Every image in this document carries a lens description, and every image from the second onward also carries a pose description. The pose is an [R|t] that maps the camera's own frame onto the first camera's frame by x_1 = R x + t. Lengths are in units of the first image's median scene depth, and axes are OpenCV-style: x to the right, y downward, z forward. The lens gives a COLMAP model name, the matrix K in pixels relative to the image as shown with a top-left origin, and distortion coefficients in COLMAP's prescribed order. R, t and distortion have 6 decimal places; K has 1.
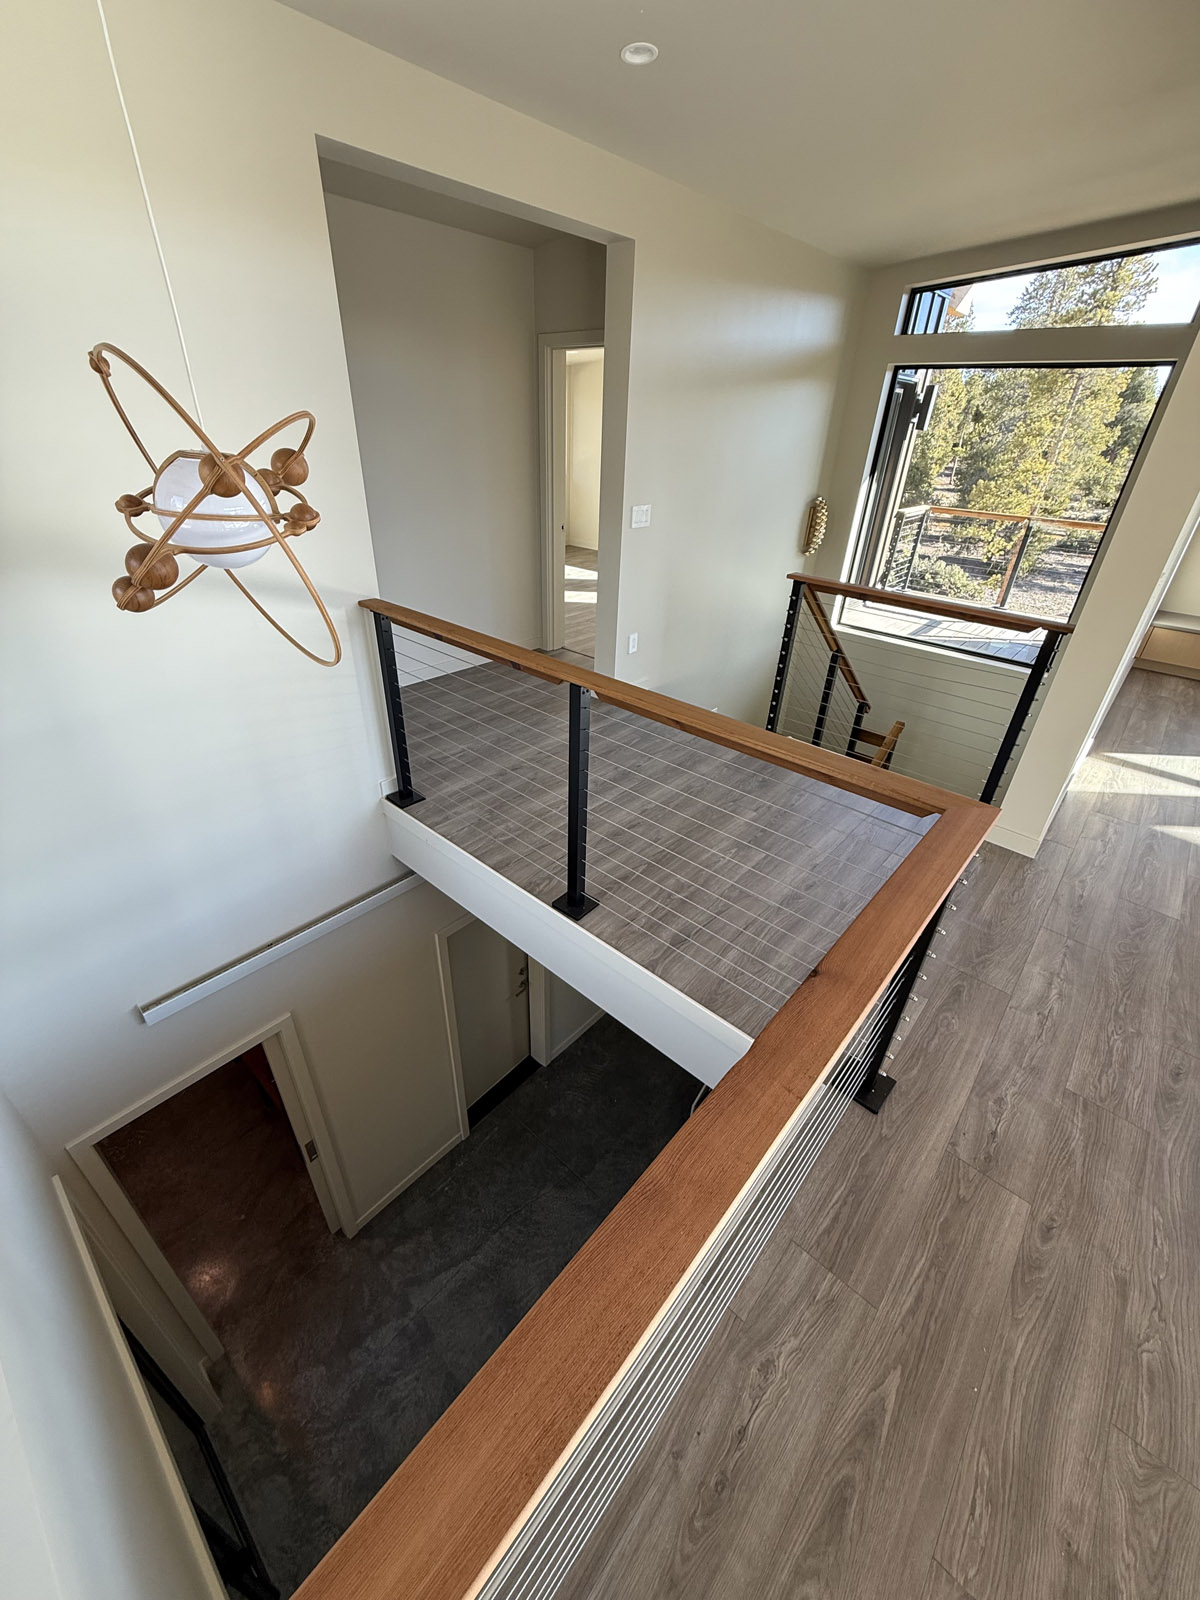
lens RADIAL K [[636.7, 0, 598.1], [0, 636.7, 794.0], [0, 0, 1]] dist [-0.002553, 0.000946]
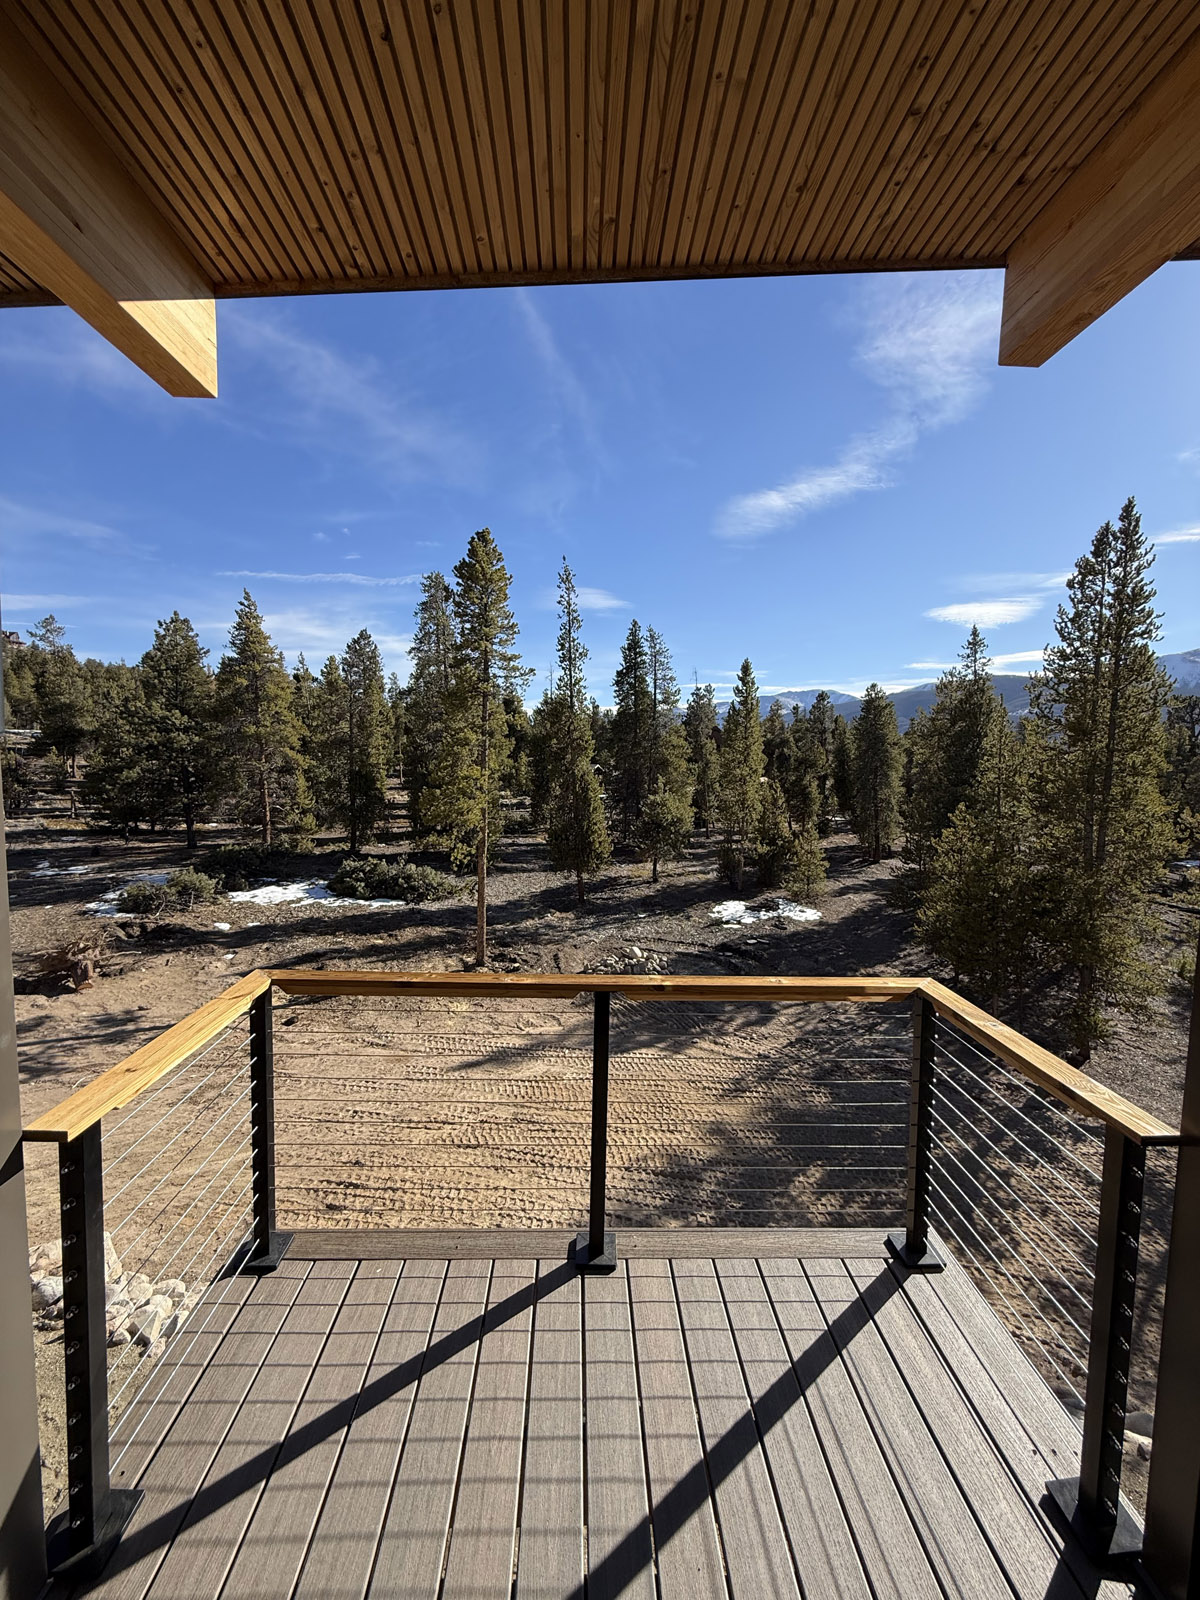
lens RADIAL K [[636.7, 0, 609.9], [0, 636.7, 796.0], [0, 0, 1]] dist [-0.002553, 0.000946]
pose [[0.711805, -0.068708, 0.699008, 0.159784], [0.356714, 0.892667, -0.275500, -0.144612], [-0.605053, 0.445448, 0.659915, 0.254812]]
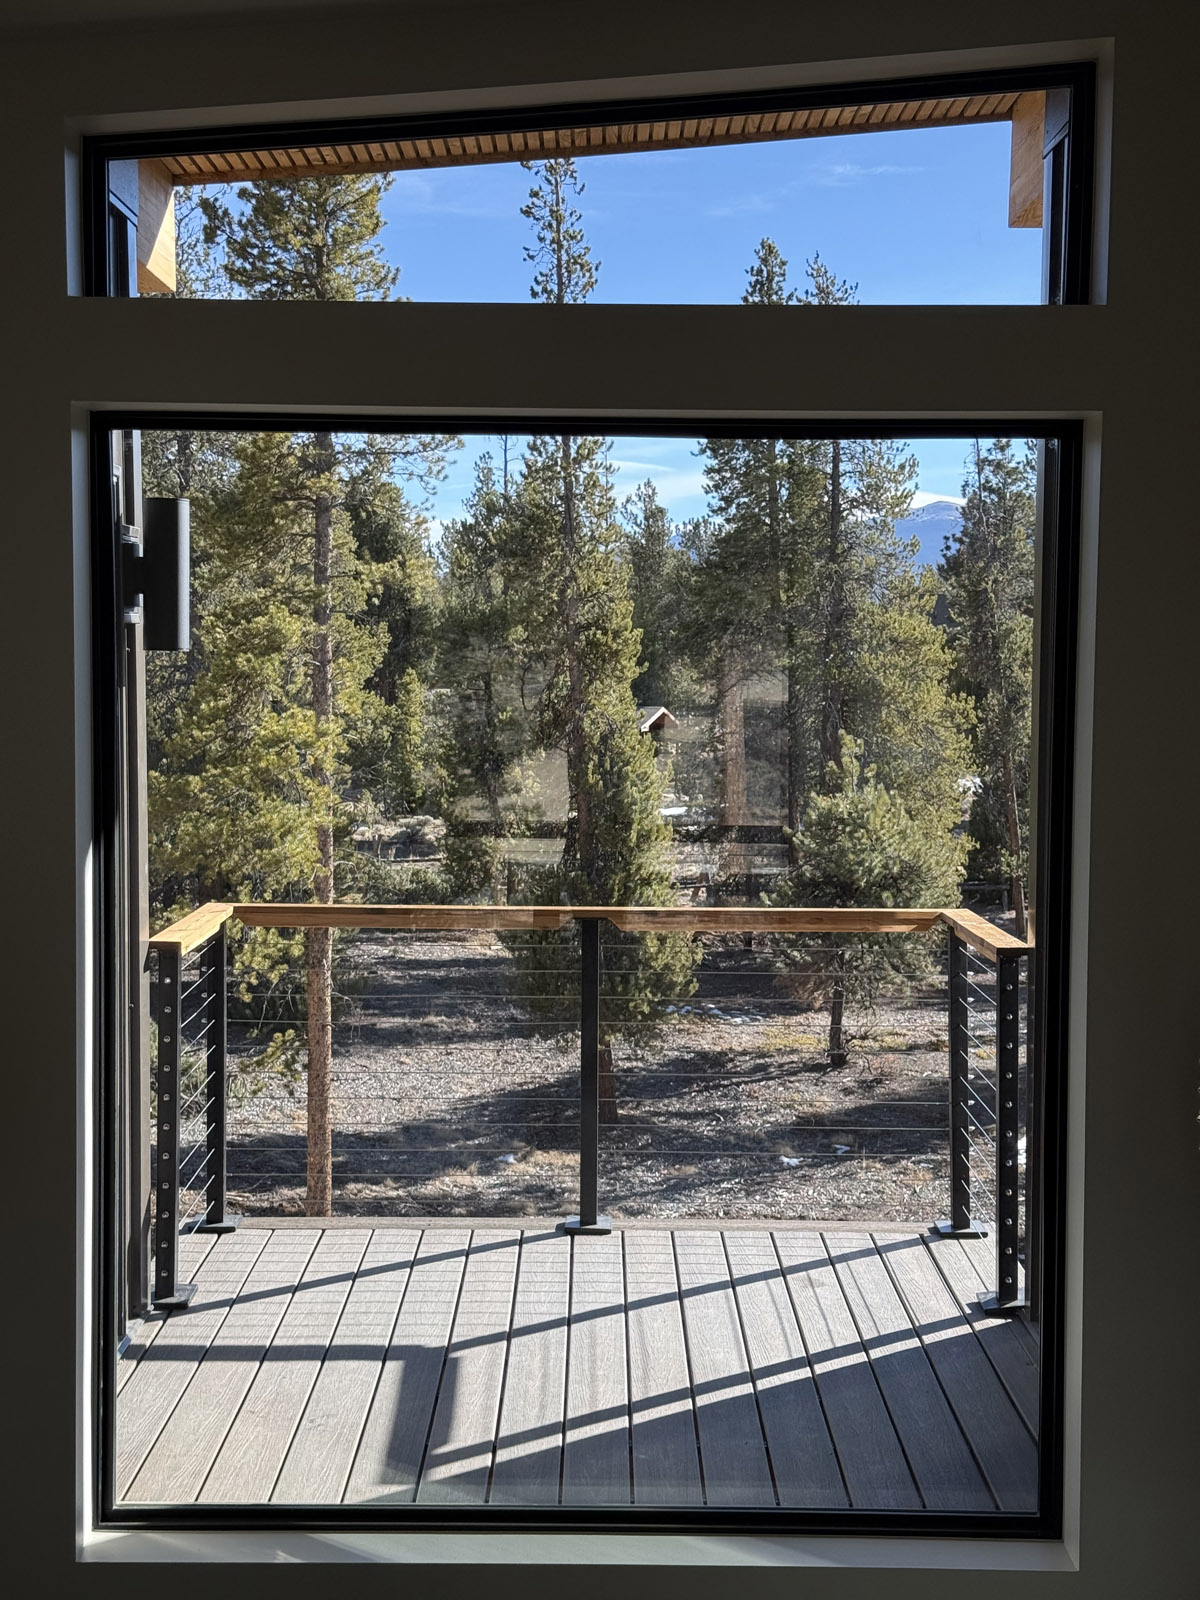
lens RADIAL K [[2229.0, 0, 595.3], [0, 2229.0, 799.3], [0, 0, 1]] dist [0.107575, 0.000000]
pose [[0.746523, -0.072940, 0.661350, 0.013910], [0.354467, 0.884774, -0.302536, -0.061425], [-0.563078, 0.460277, 0.686359, 0.104052]]
